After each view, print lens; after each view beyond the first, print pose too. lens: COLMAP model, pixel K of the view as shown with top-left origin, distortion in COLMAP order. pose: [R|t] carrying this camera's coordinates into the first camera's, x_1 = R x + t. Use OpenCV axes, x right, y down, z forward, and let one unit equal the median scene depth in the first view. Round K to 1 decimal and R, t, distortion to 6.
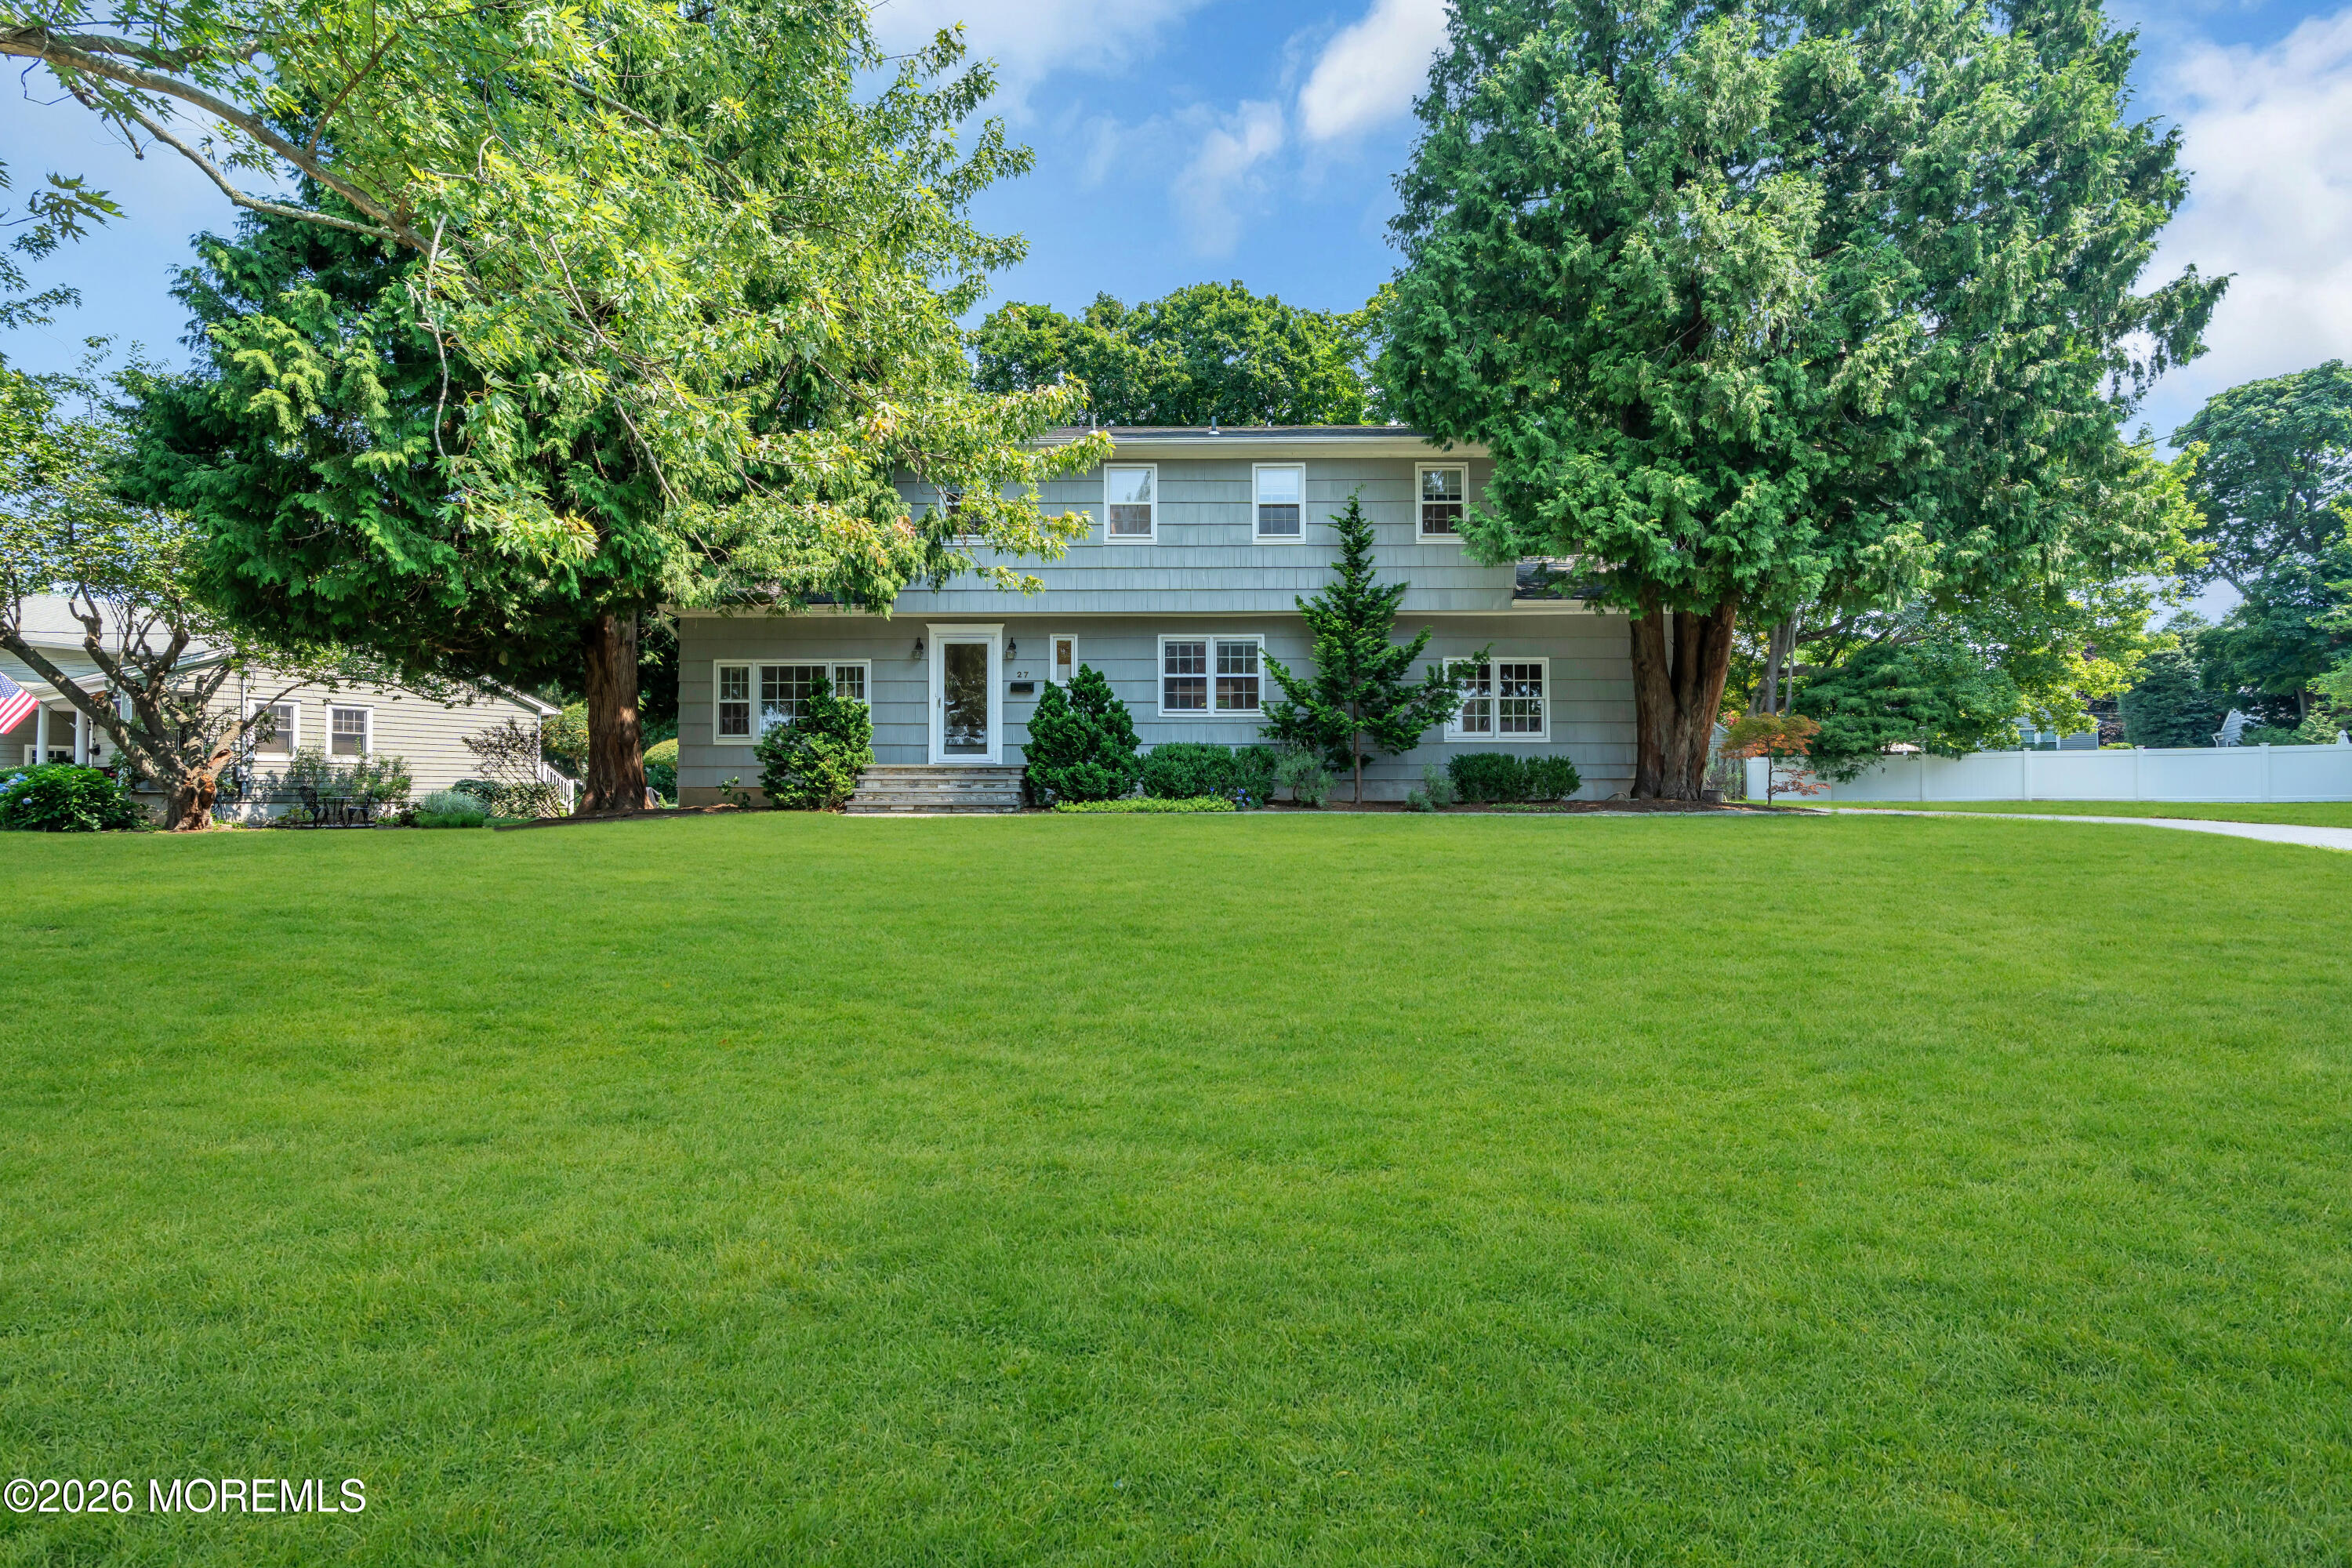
lens RADIAL K [[1076.5, 0, 1182.5], [0, 1076.5, 774.7], [0, 0, 1]] dist [-0.002004, 0.000565]
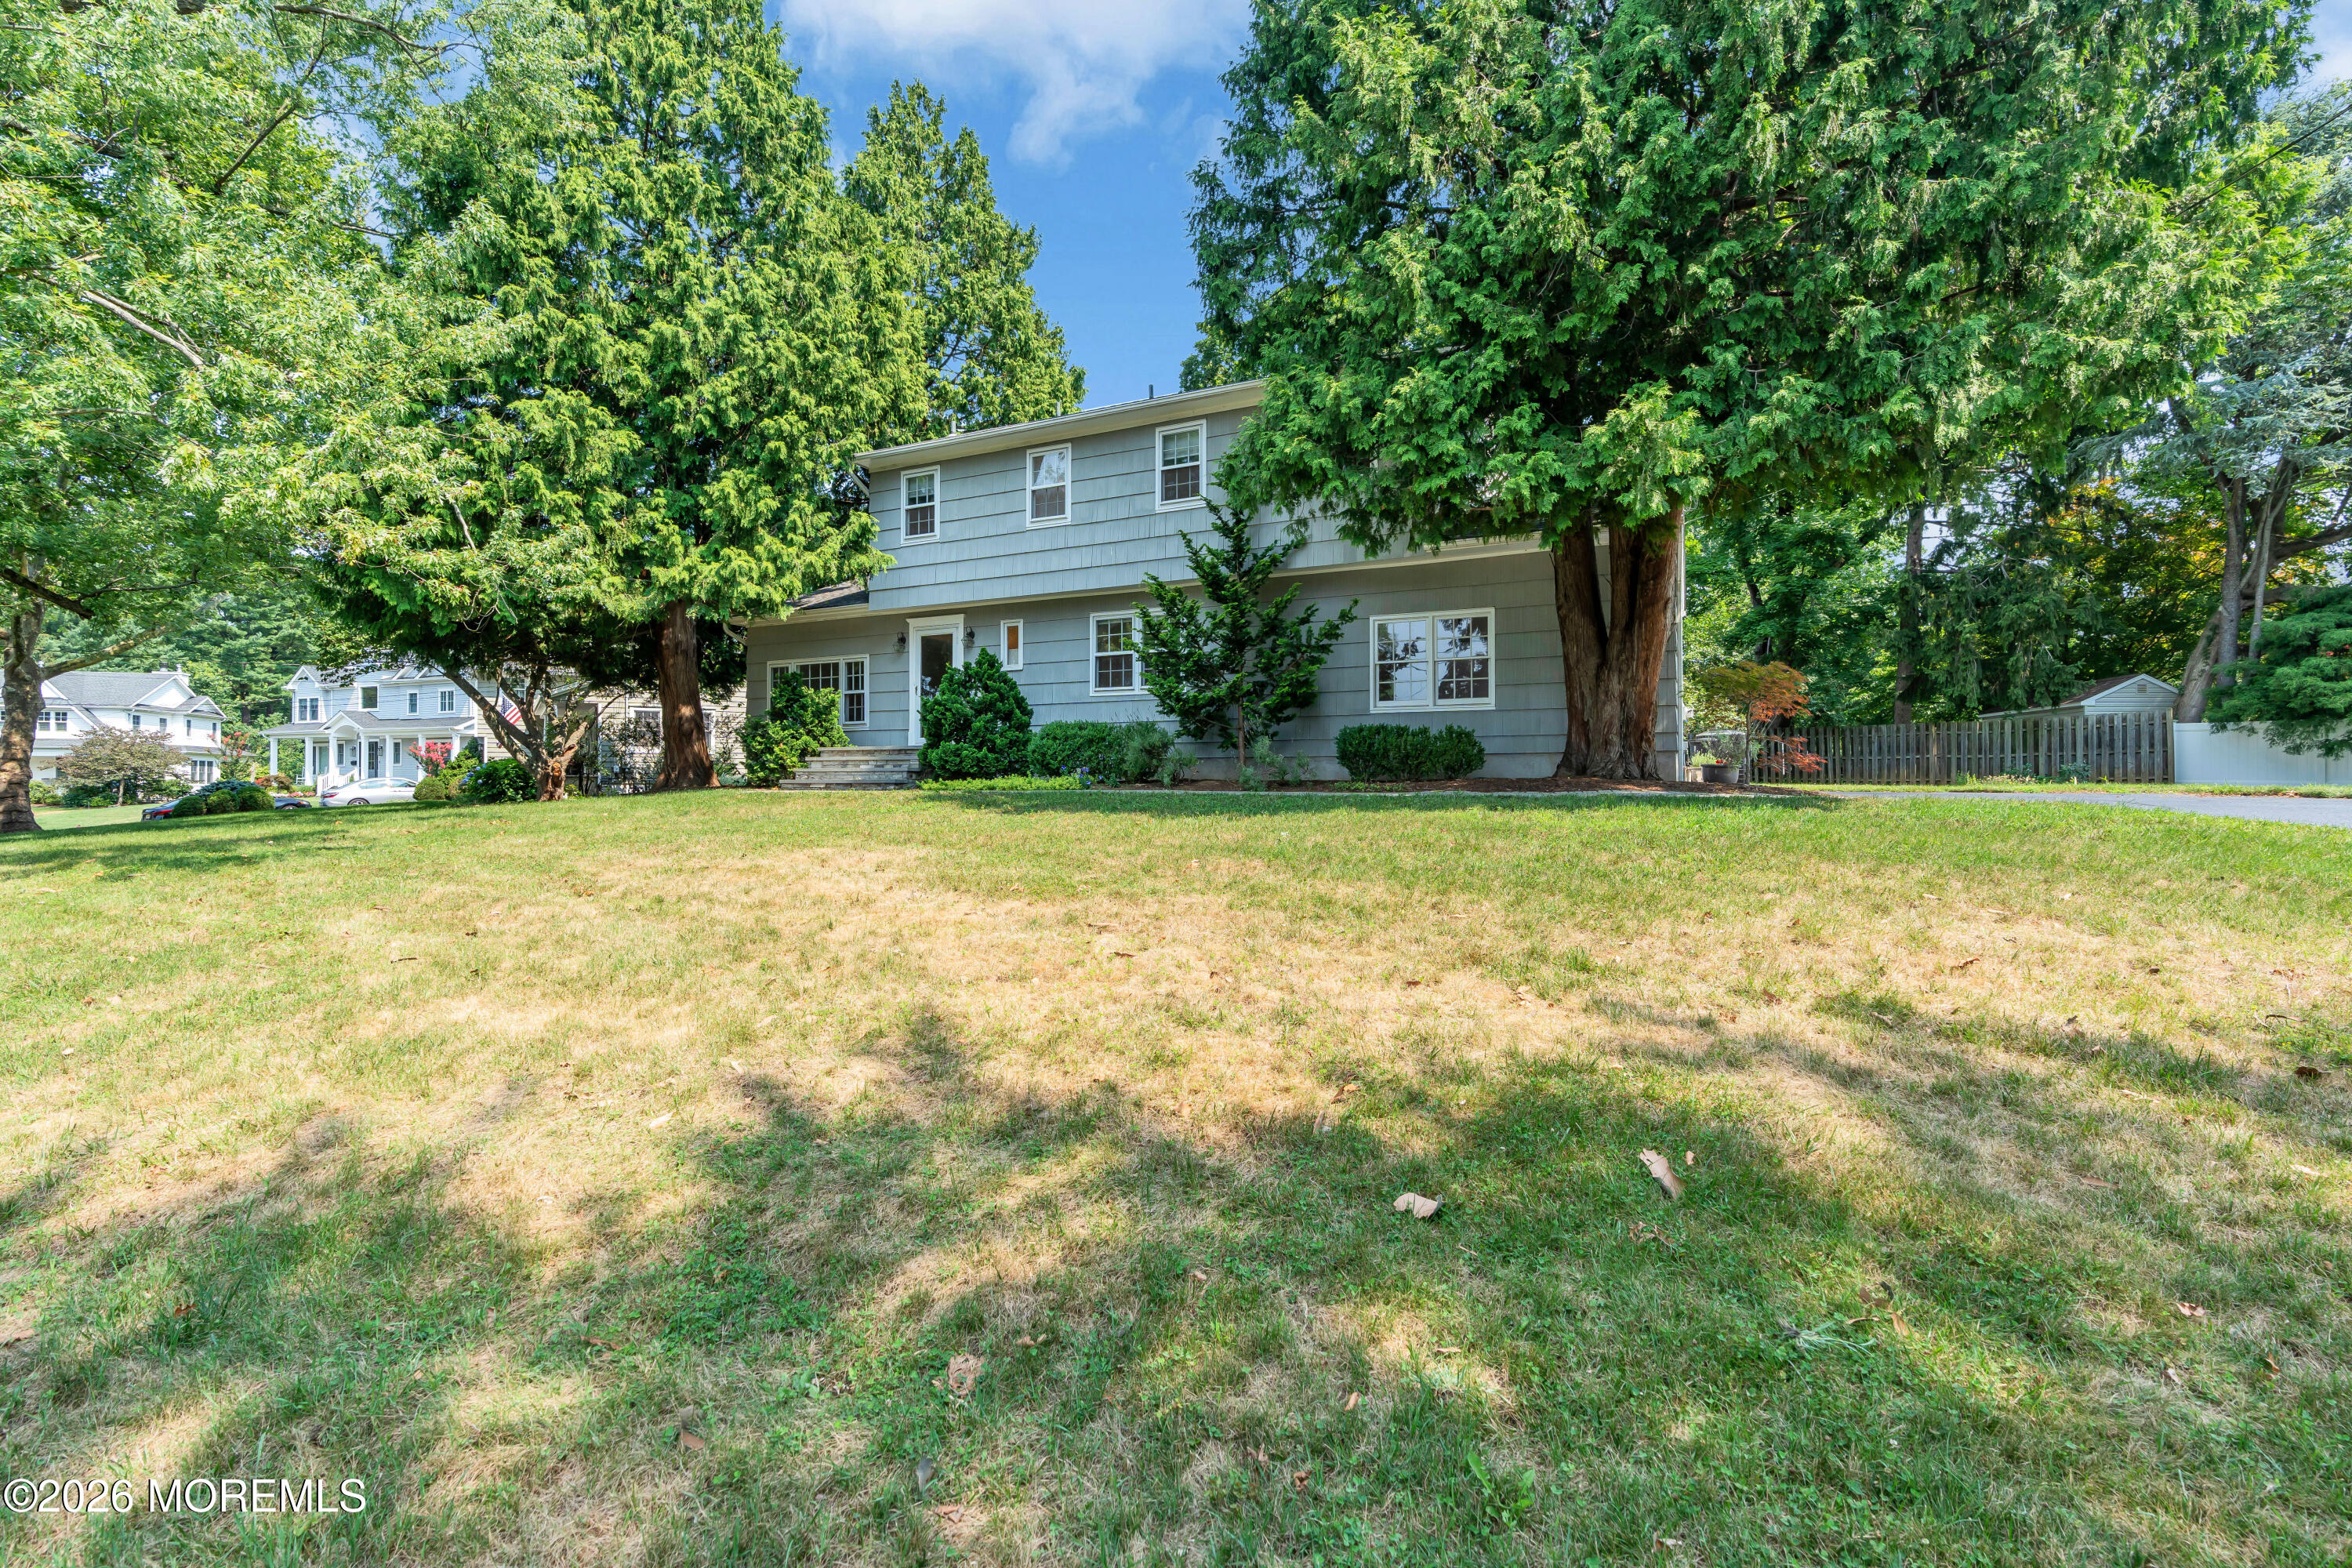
lens RADIAL K [[1076.5, 0, 1182.5], [0, 1076.5, 774.7], [0, 0, 1]] dist [-0.002004, 0.000565]
pose [[0.892574, -0.003111, -0.450890, 0.509019], [0.008126, 0.999925, 0.009187, 0.011062], [0.450828, -0.011864, 0.892532, 0.145141]]
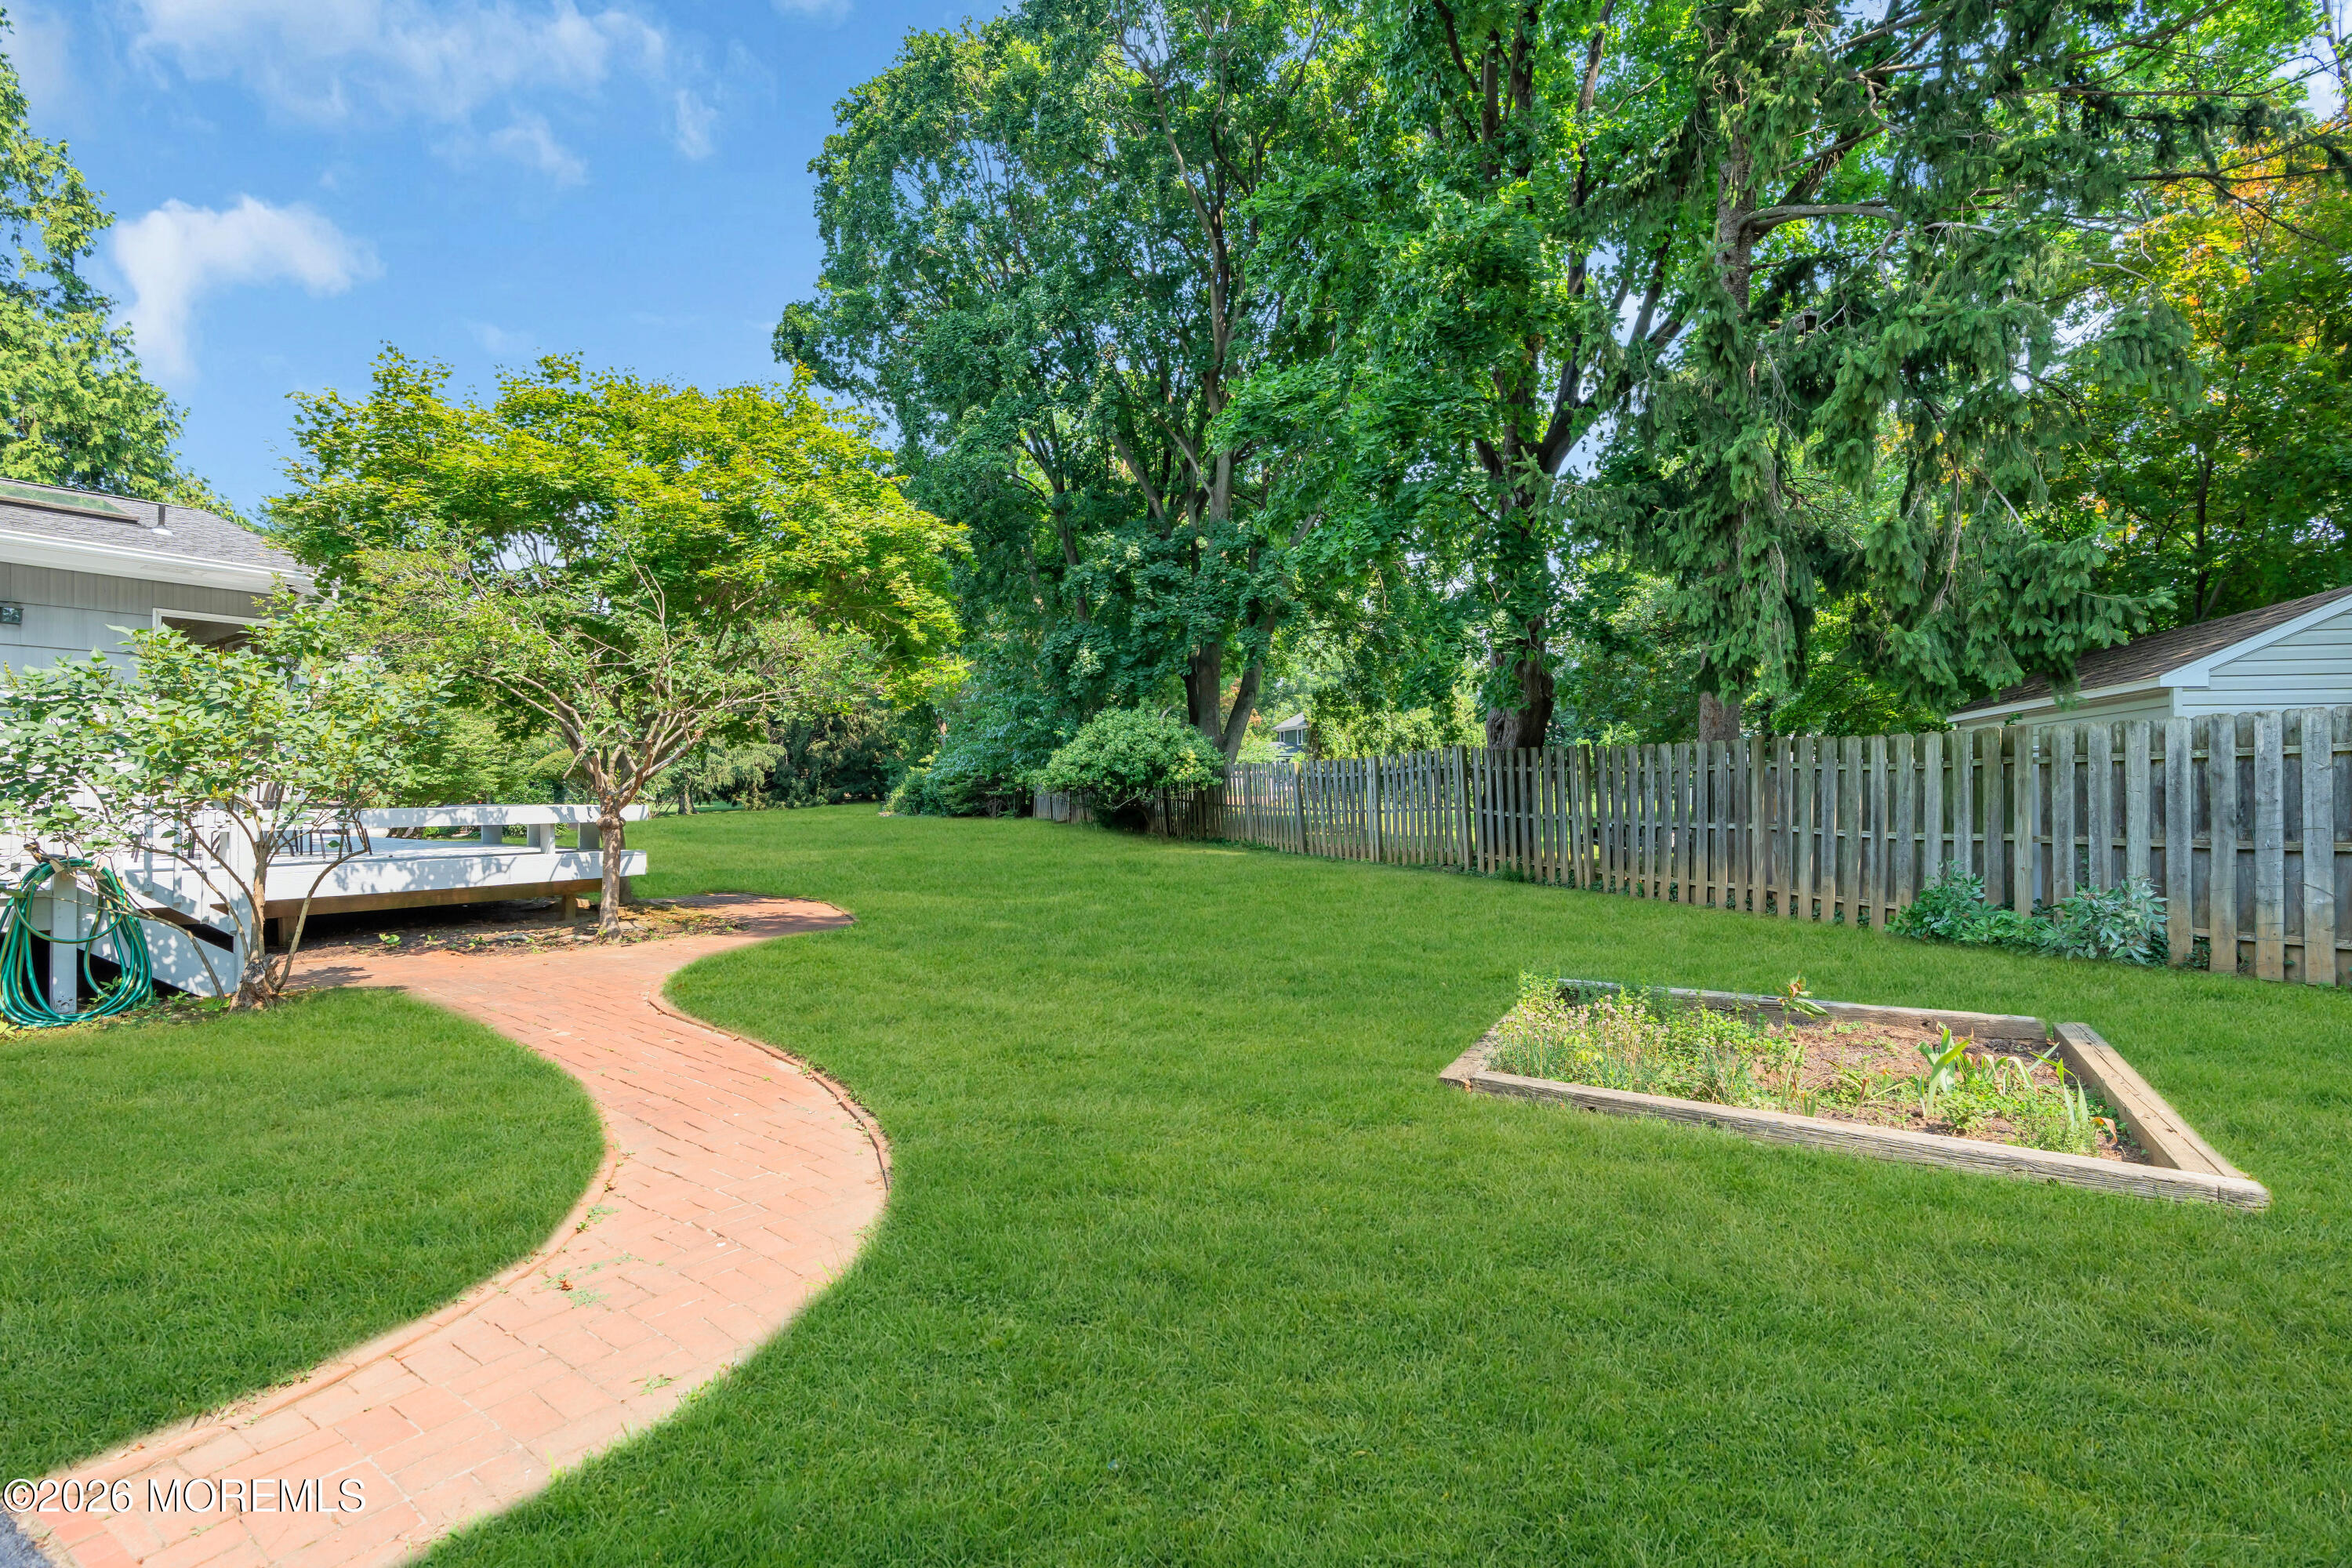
lens RADIAL K [[1061.8, 0, 1176.0], [0, 1061.8, 784.0], [0, 0, 1]] dist [-0.005407, -0.000266]
pose [[0.817071, -0.000921, -0.576537, 0.867640], [0.012792, 0.999782, 0.016531, -0.031959], [0.576396, -0.020882, 0.816904, 1.416010]]
